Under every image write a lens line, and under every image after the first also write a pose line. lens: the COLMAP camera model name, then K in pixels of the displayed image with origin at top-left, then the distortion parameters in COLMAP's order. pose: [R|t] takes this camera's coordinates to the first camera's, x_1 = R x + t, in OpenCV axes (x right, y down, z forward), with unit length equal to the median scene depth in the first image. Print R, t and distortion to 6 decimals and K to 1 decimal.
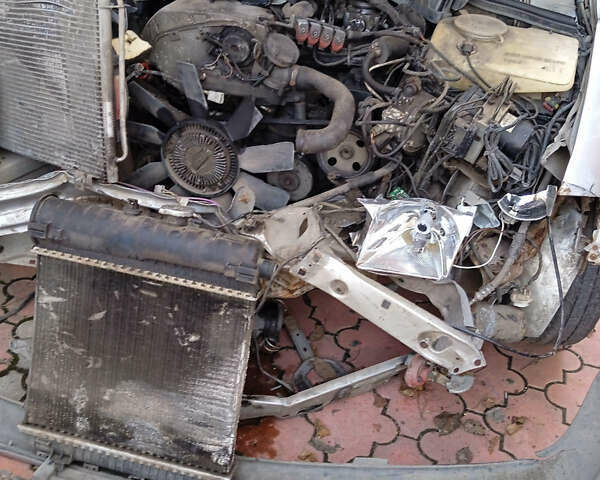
lens RADIAL K [[705.2, 0, 300.0], [0, 705.2, 240.0], [0, 0, 1]] dist [0.134925, -0.012191]
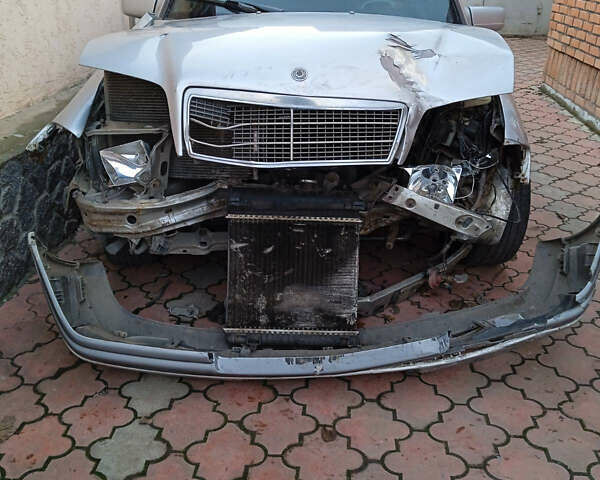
lens RADIAL K [[705.2, 0, 300.0], [0, 705.2, 240.0], [0, 0, 1]] dist [0.134925, -0.012191]
pose [[0.967430, -0.129858, 0.217293, -0.572386], [0.167028, 0.972473, -0.162473, 0.369433], [-0.190214, 0.193475, 0.962490, -0.652469]]
